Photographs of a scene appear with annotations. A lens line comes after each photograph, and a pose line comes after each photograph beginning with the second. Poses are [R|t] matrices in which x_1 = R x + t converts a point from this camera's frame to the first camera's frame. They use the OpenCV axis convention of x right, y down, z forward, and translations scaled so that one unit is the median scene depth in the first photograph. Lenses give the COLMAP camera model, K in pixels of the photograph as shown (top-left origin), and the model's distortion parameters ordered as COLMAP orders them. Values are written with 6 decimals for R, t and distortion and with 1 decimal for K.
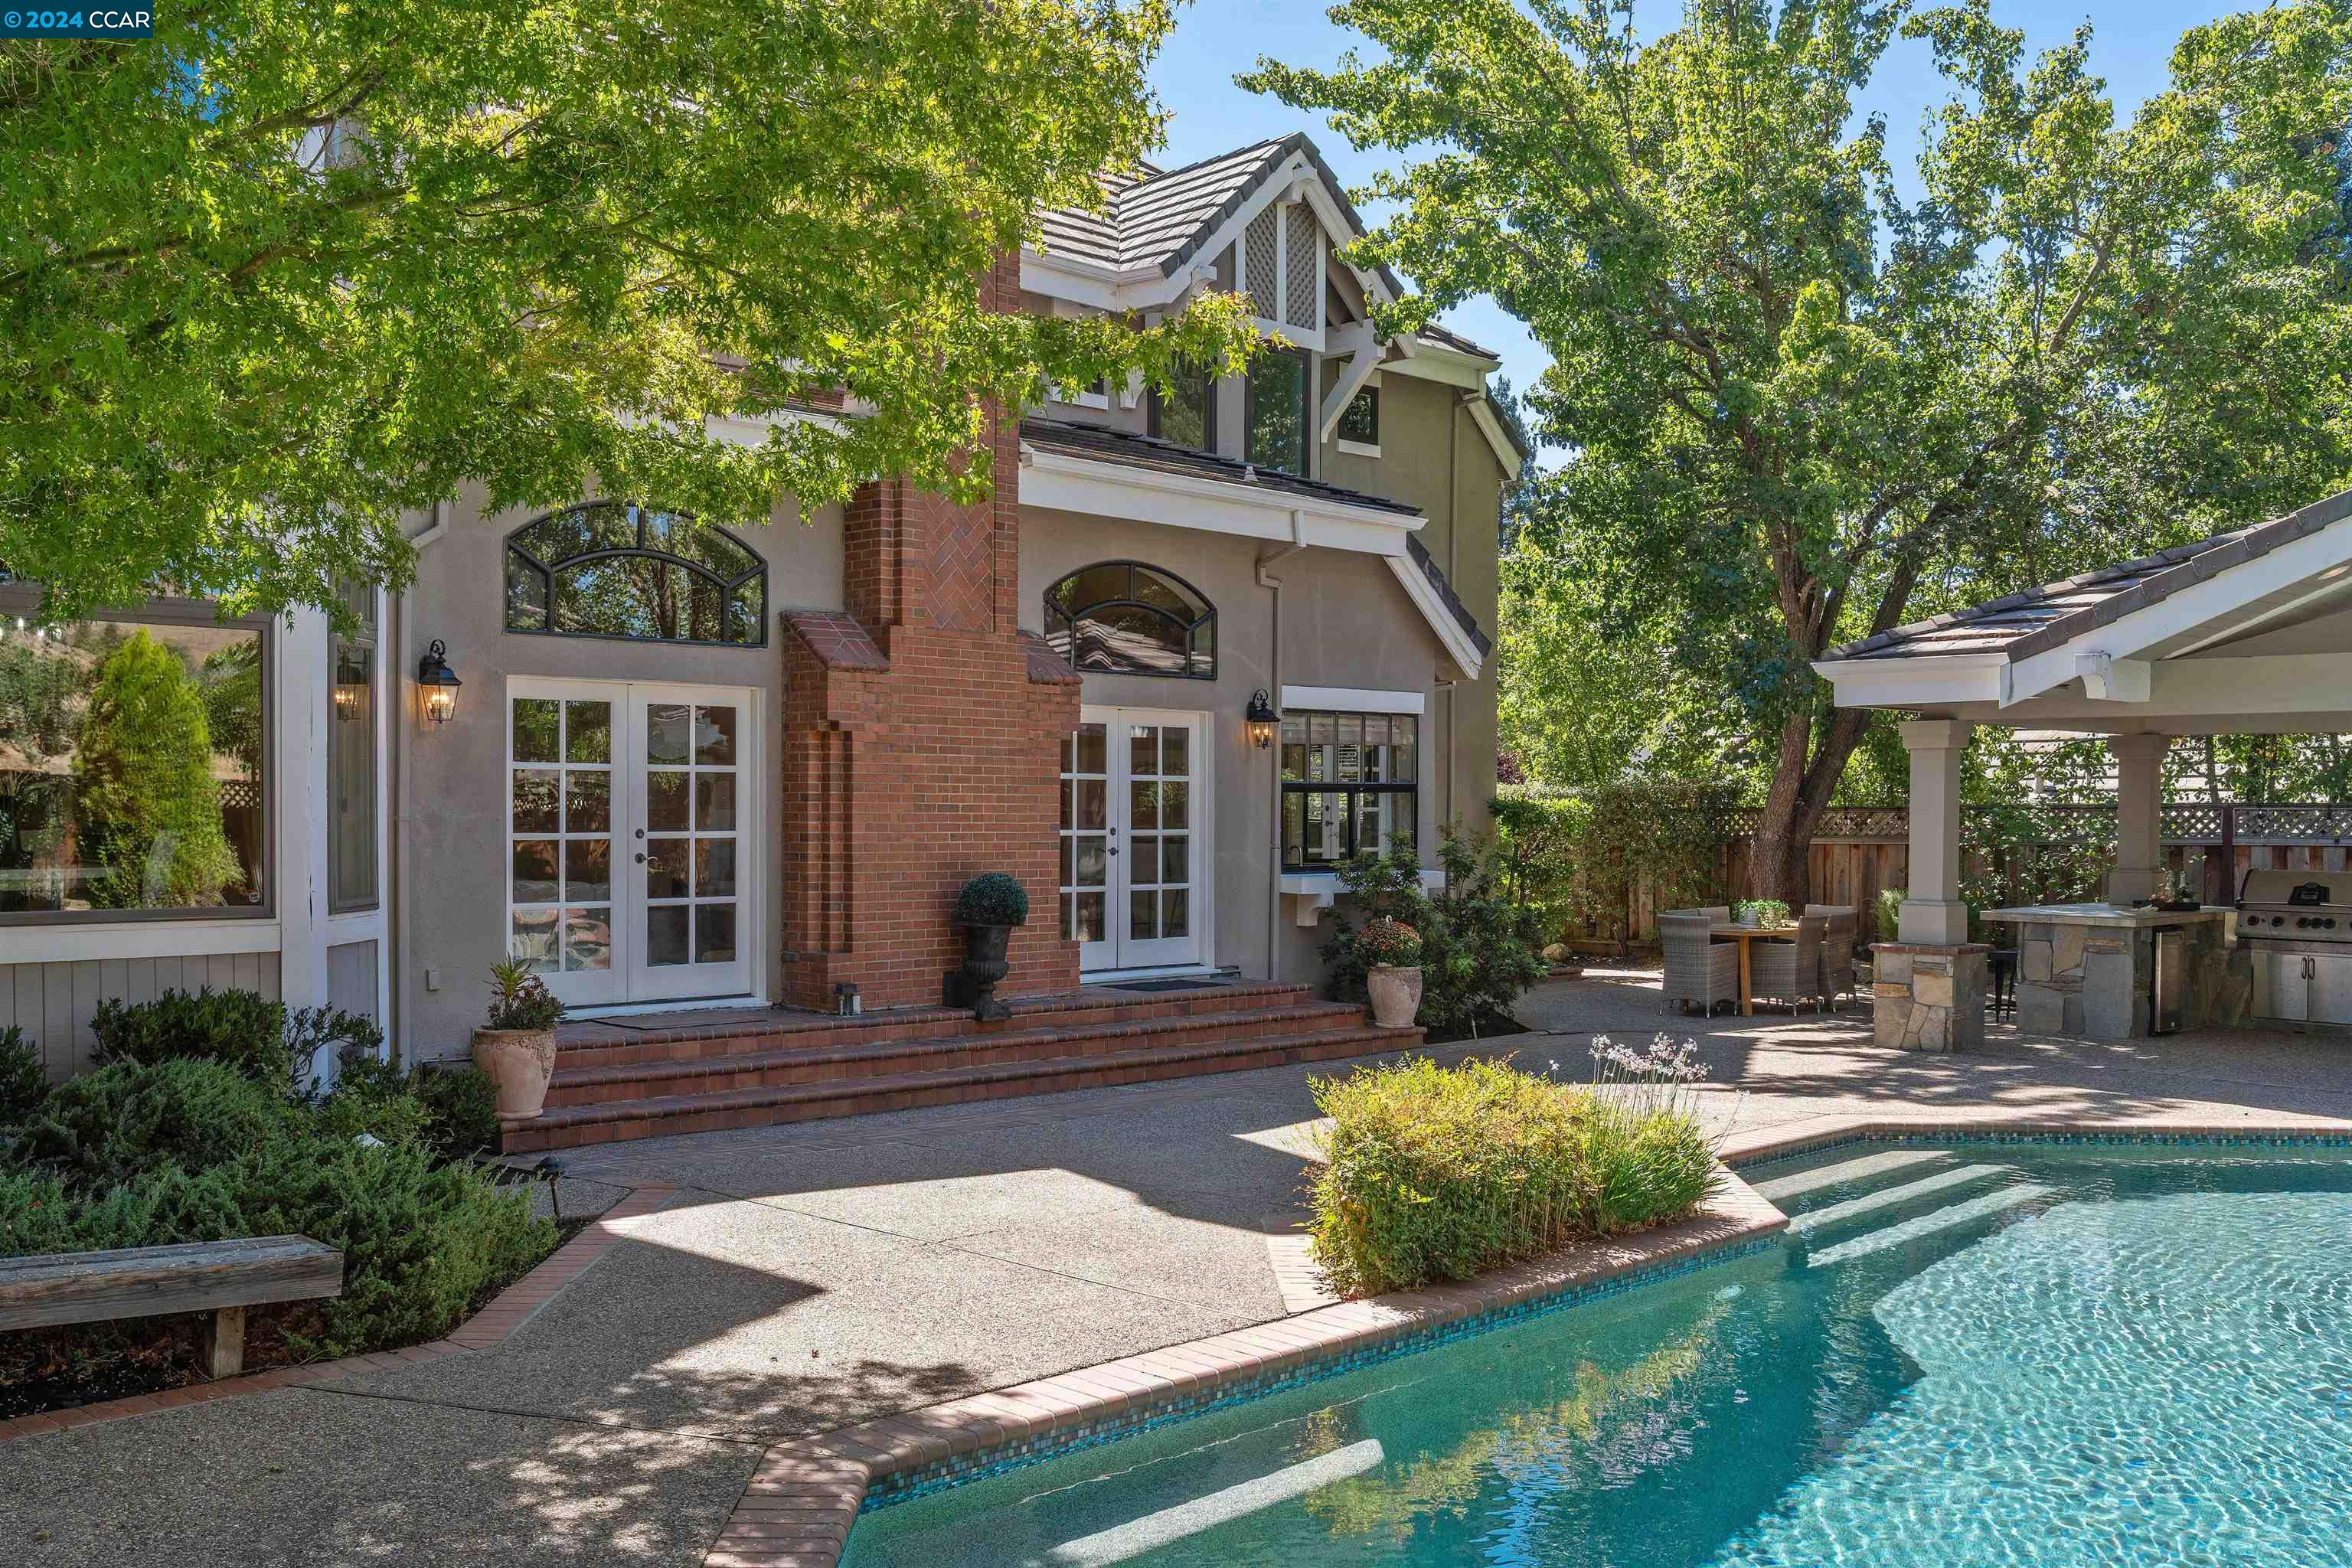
lens RADIAL K [[1978.2, 0, 1173.6], [0, 1978.2, 817.5], [0, 0, 1]] dist [0.001384, -0.003683]
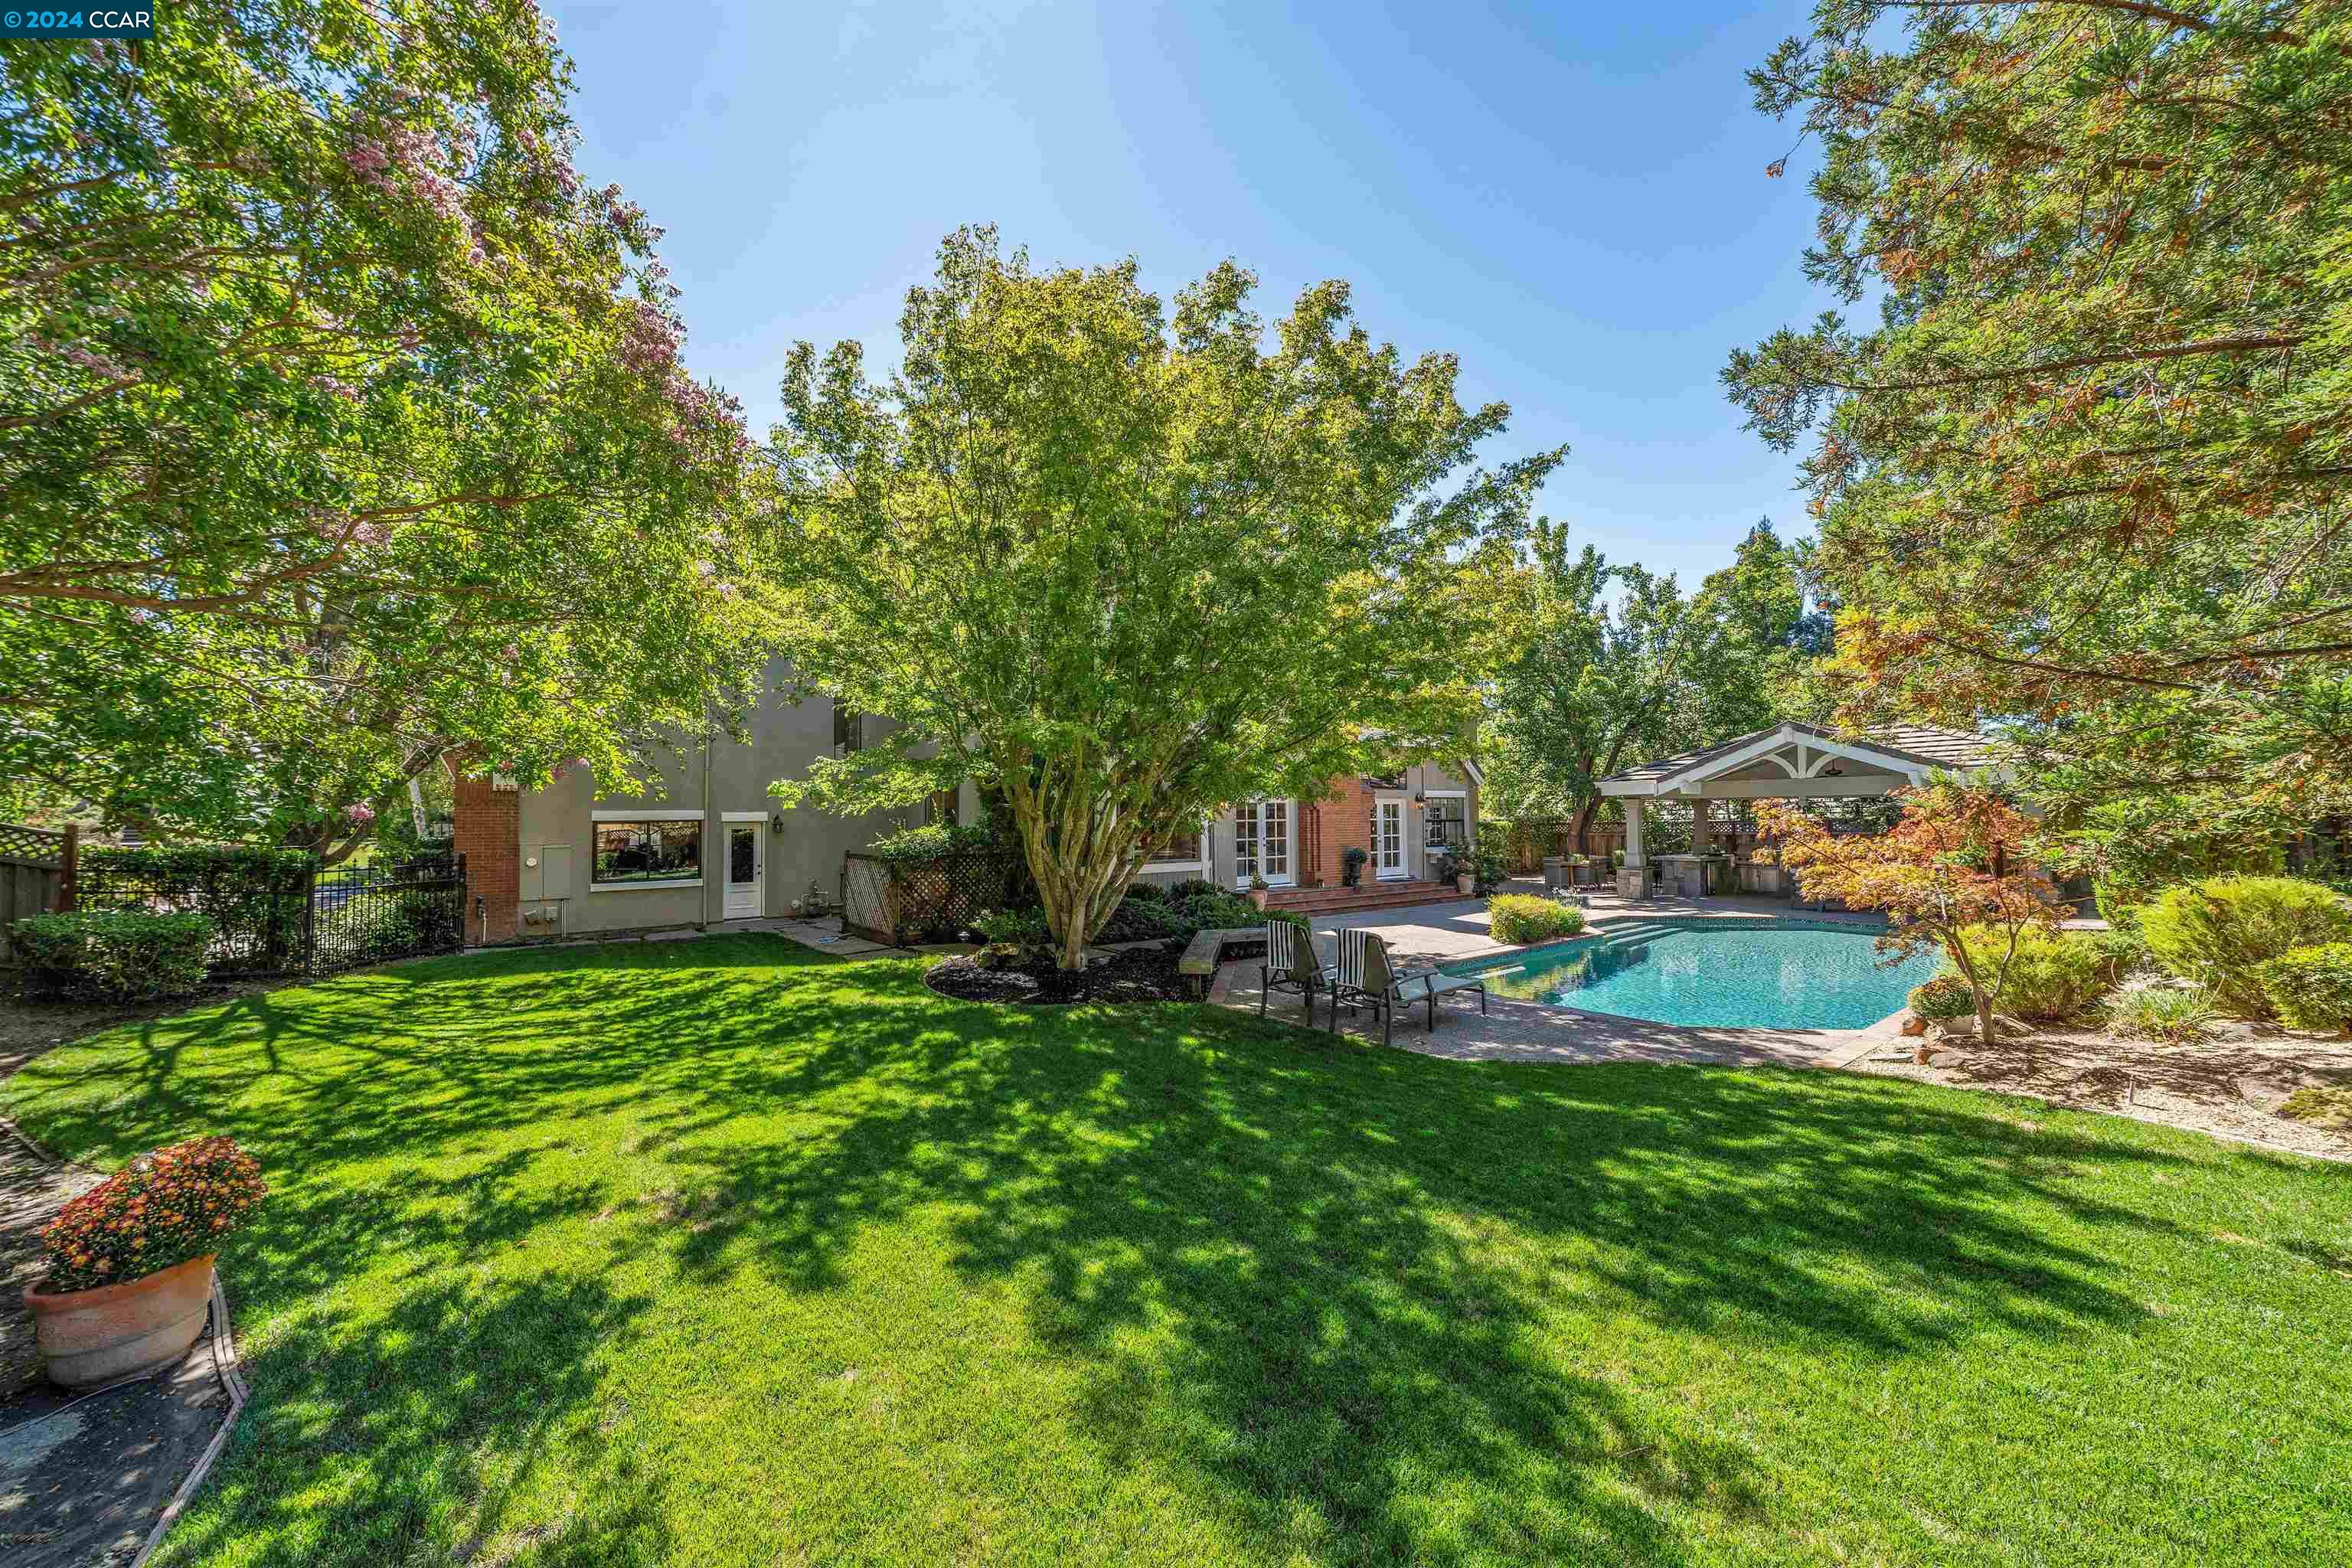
lens RADIAL K [[868.8, 0, 1176.0], [0, 868.8, 784.0], [0, 0, 1]] dist [0.000363, 0.000008]
pose [[0.994770, -0.018707, -0.100408, -0.214129], [0.014105, 0.998826, -0.046347, -0.015468], [0.101157, 0.044688, 0.993866, -0.484579]]
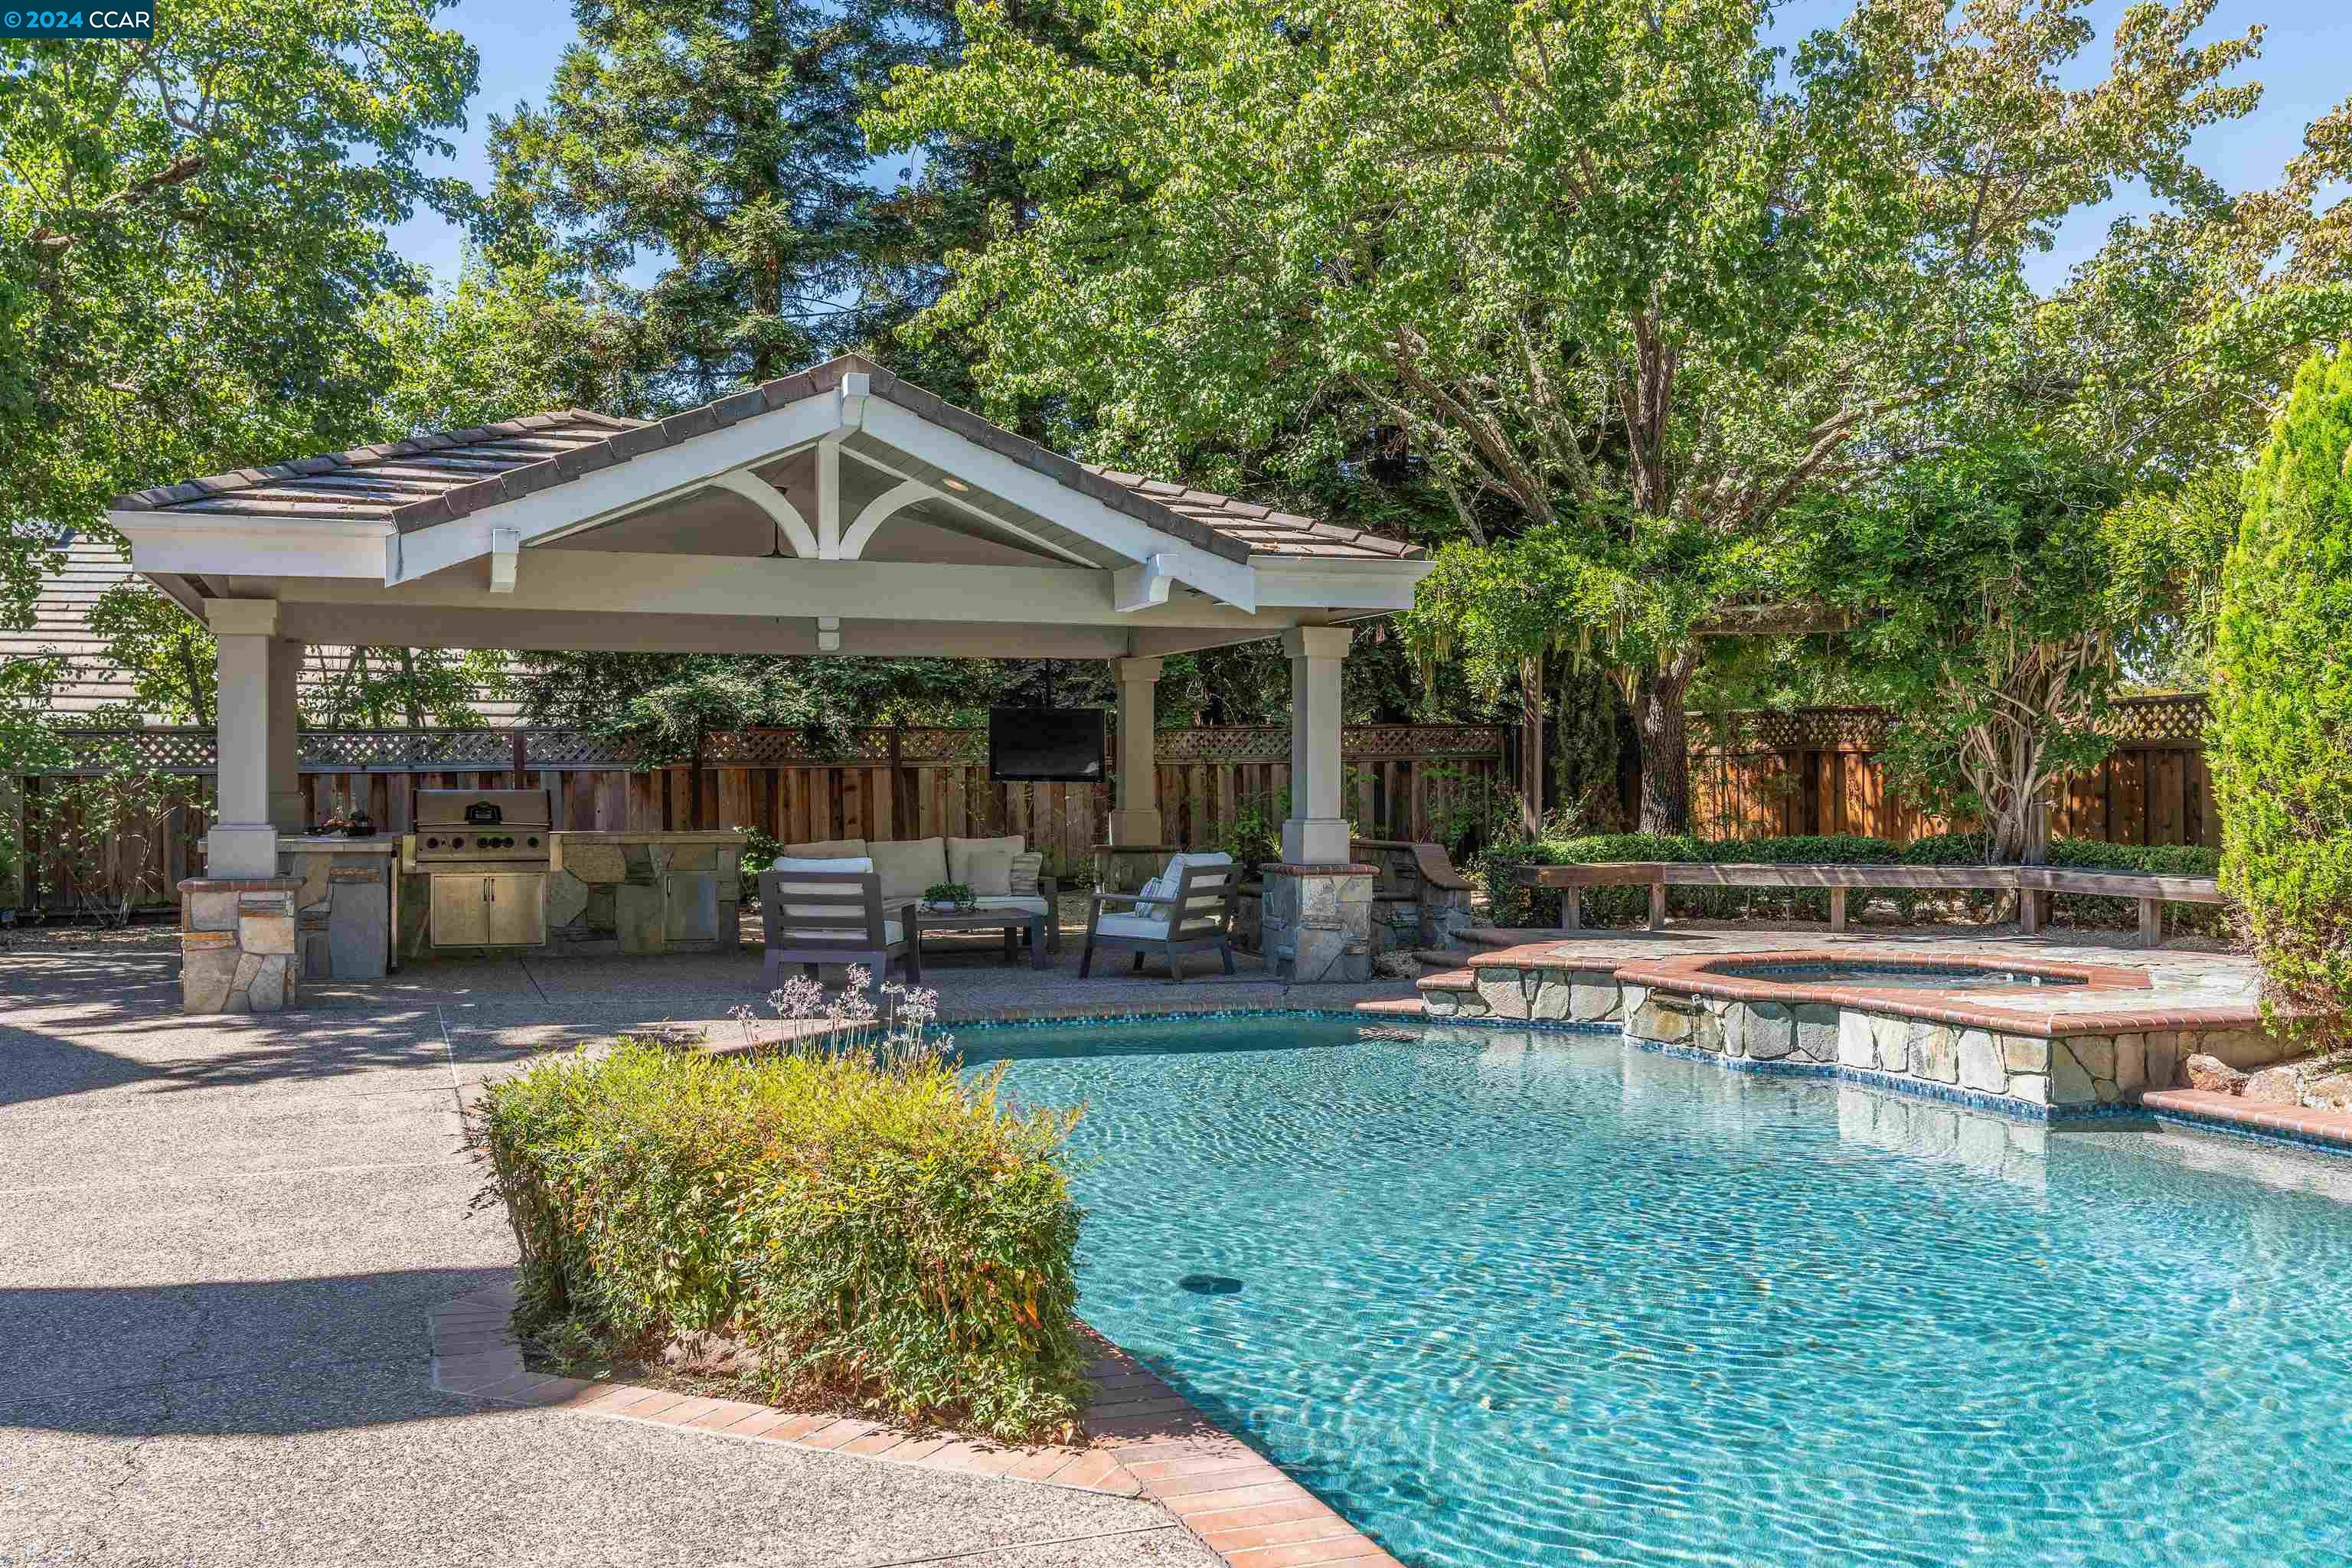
lens RADIAL K [[1978.2, 0, 1173.6], [0, 1978.2, 817.5], [0, 0, 1]] dist [0.001384, -0.003683]
pose [[0.447364, -0.025234, 0.893996, -0.146071], [0.005972, 0.999664, 0.025228, 0.018414], [-0.894332, -0.005948, 0.447364, 0.265704]]
